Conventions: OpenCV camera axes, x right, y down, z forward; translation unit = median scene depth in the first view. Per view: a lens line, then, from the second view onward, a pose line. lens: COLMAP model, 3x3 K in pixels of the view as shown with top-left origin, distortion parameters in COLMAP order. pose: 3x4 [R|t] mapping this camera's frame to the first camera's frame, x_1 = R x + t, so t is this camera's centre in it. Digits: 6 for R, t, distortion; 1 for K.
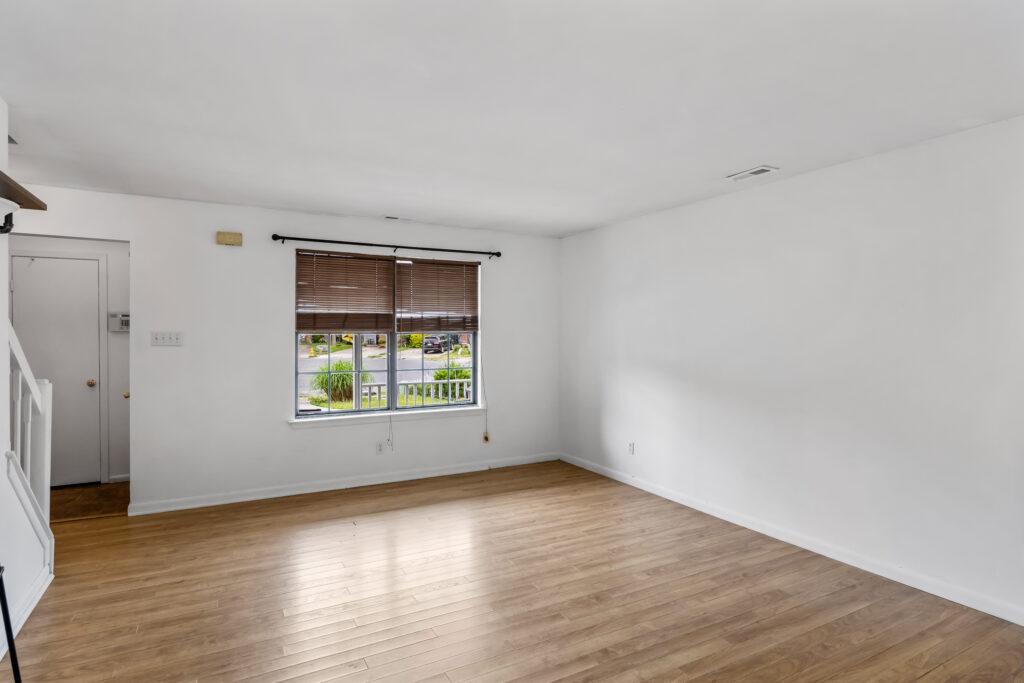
lens RADIAL K [[547.9, 0, 511.9], [0, 547.9, 331.5], [0, 0, 1]] dist [0.000923, -0.000373]
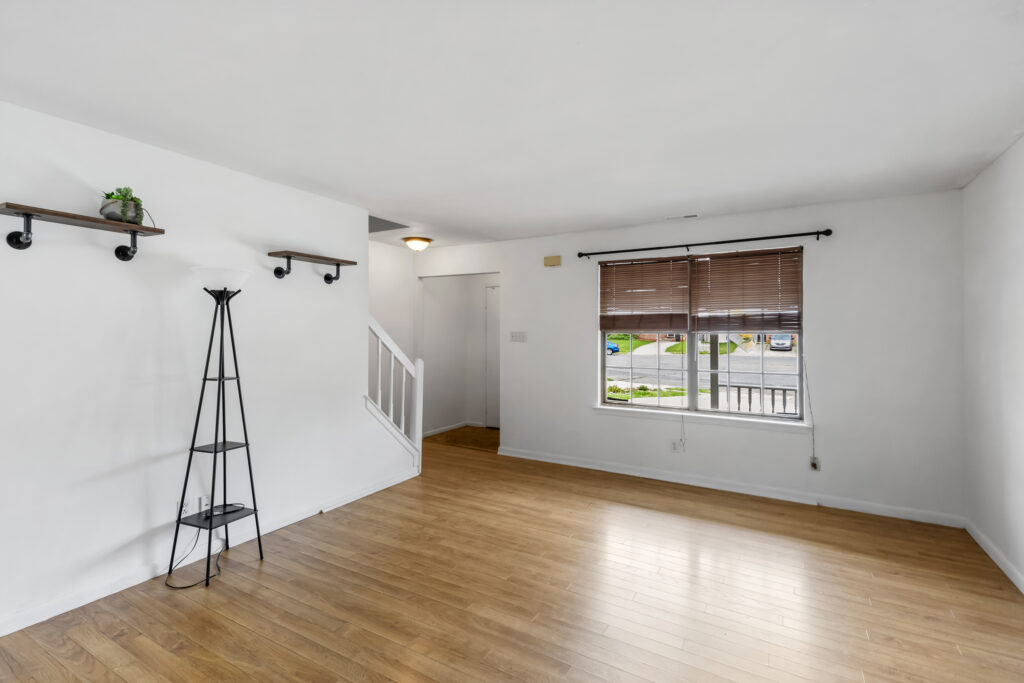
lens RADIAL K [[479.8, 0, 514.1], [0, 479.8, 319.9], [0, 0, 1]] dist [0.040291, 0.000029]
pose [[0.521684, -0.022700, -0.852837, 0.387364], [0.000030, 0.999646, -0.026589, 0.003360], [0.853139, 0.013845, 0.521500, 0.292843]]
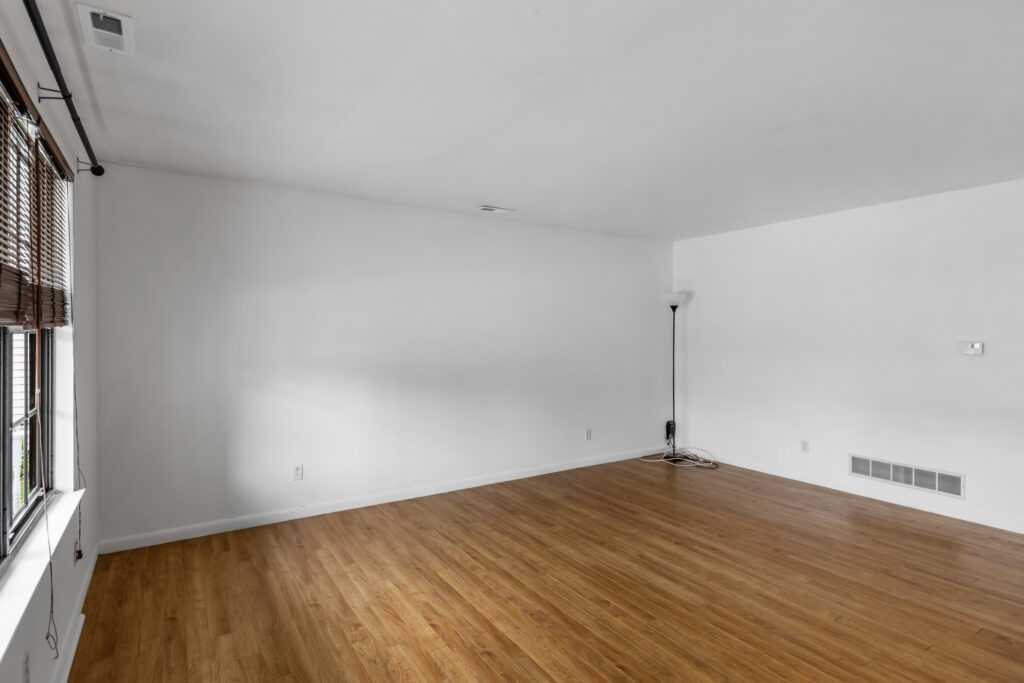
lens RADIAL K [[547.9, 0, 511.9], [0, 547.9, 331.5], [0, 0, 1]] dist [0.000923, -0.000373]
pose [[-0.073423, -0.001848, 0.997299, -0.626198], [0.001235, 0.999997, 0.001944, 0.003000], [-0.997300, 0.001375, -0.073420, 0.761665]]
